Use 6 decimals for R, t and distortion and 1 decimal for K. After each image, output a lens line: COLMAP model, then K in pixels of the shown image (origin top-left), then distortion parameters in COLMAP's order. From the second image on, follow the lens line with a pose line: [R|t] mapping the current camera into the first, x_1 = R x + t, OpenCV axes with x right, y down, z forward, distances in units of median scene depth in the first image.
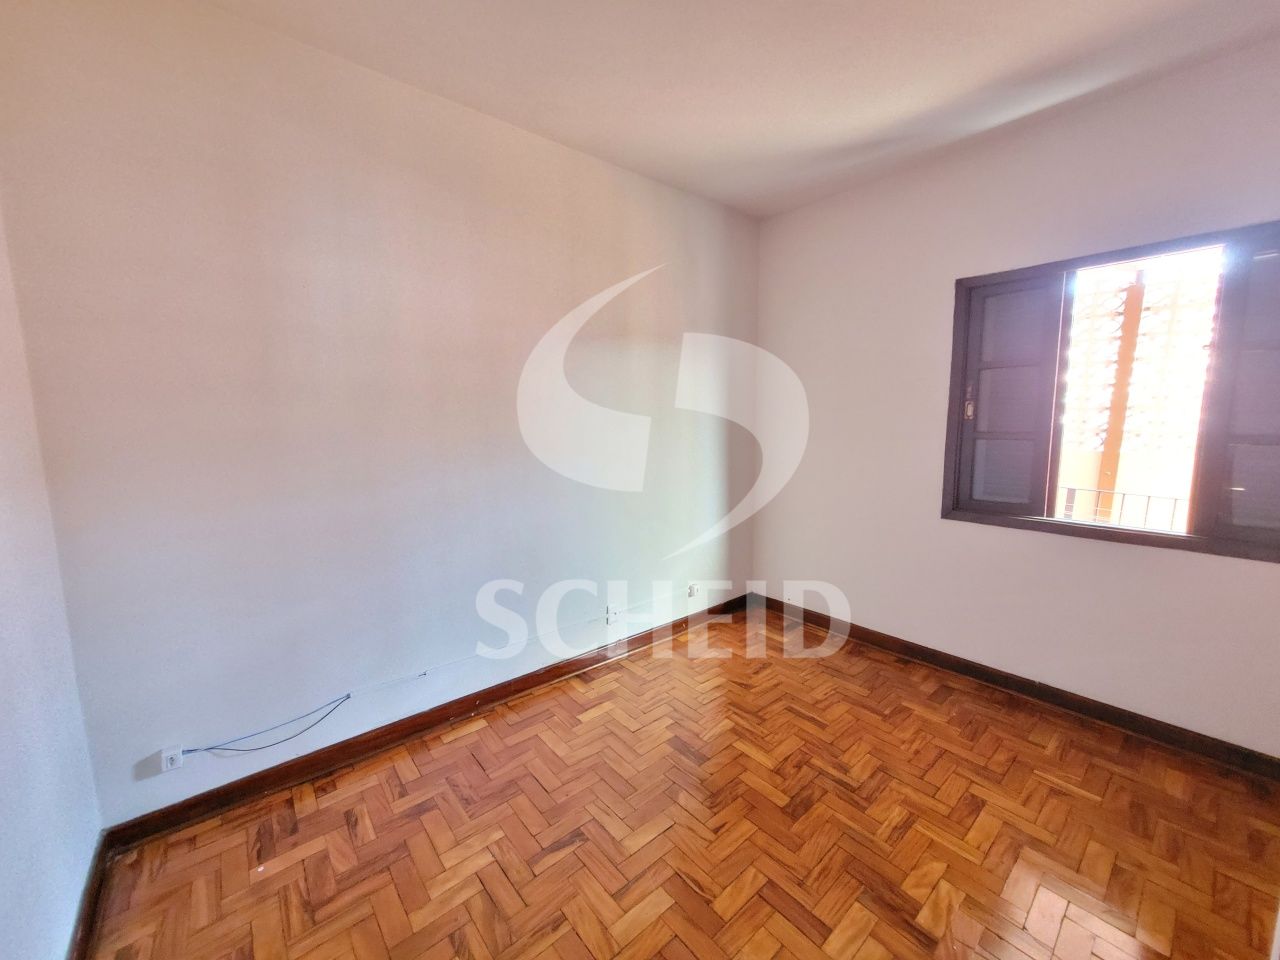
lens RADIAL K [[503.4, 0, 635.0], [0, 503.4, 477.2], [0, 0, 1]] dist [0.012944, -0.000031]
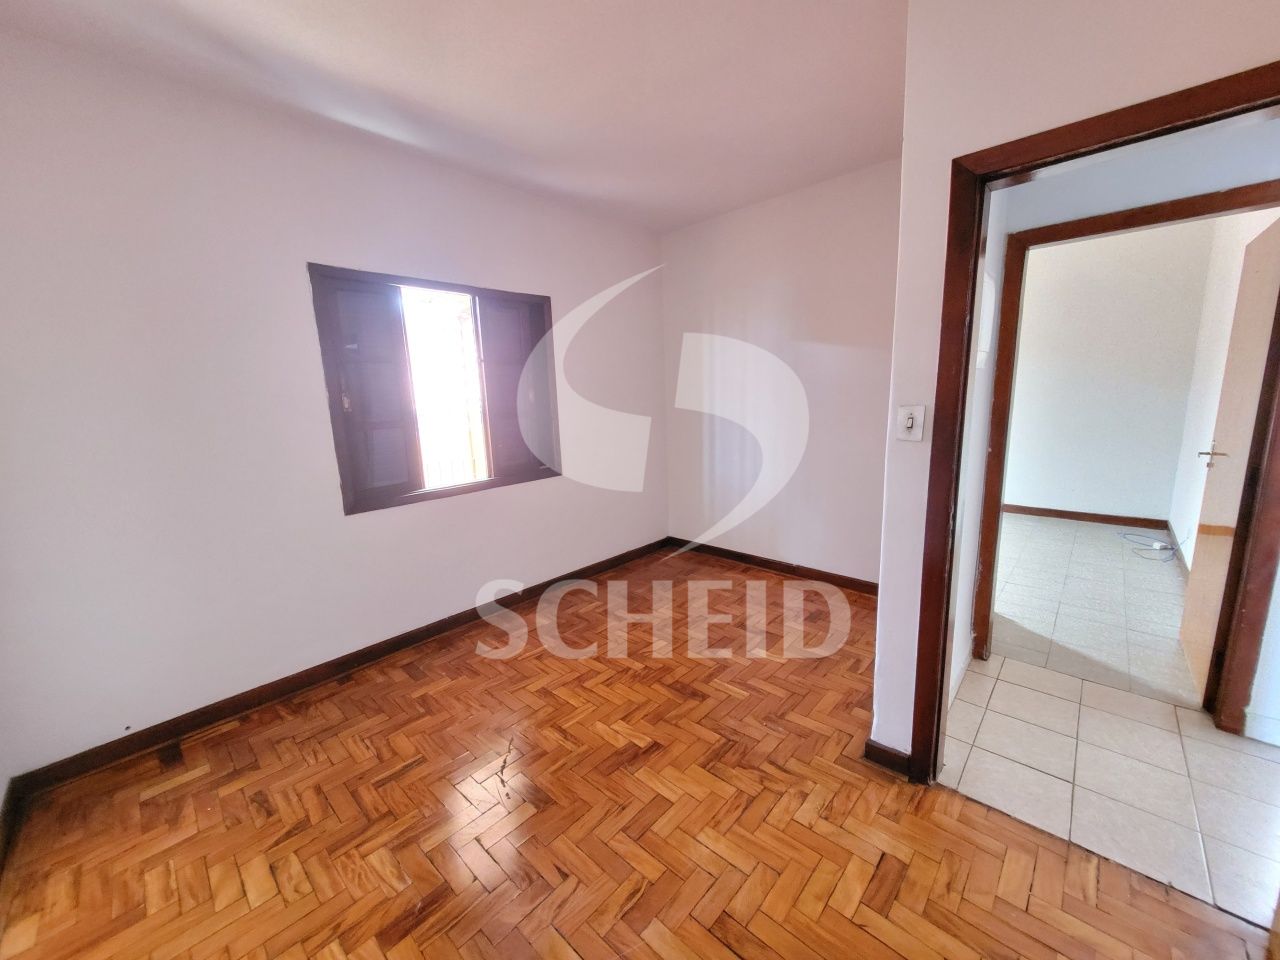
lens RADIAL K [[503.4, 0, 635.0], [0, 503.4, 477.2], [0, 0, 1]] dist [0.012944, -0.000031]
pose [[-0.110371, -0.157742, 0.981293, -0.466506], [0.158132, 0.971961, 0.174028, -0.084465], [-0.981230, 0.174381, -0.082332, 0.635573]]
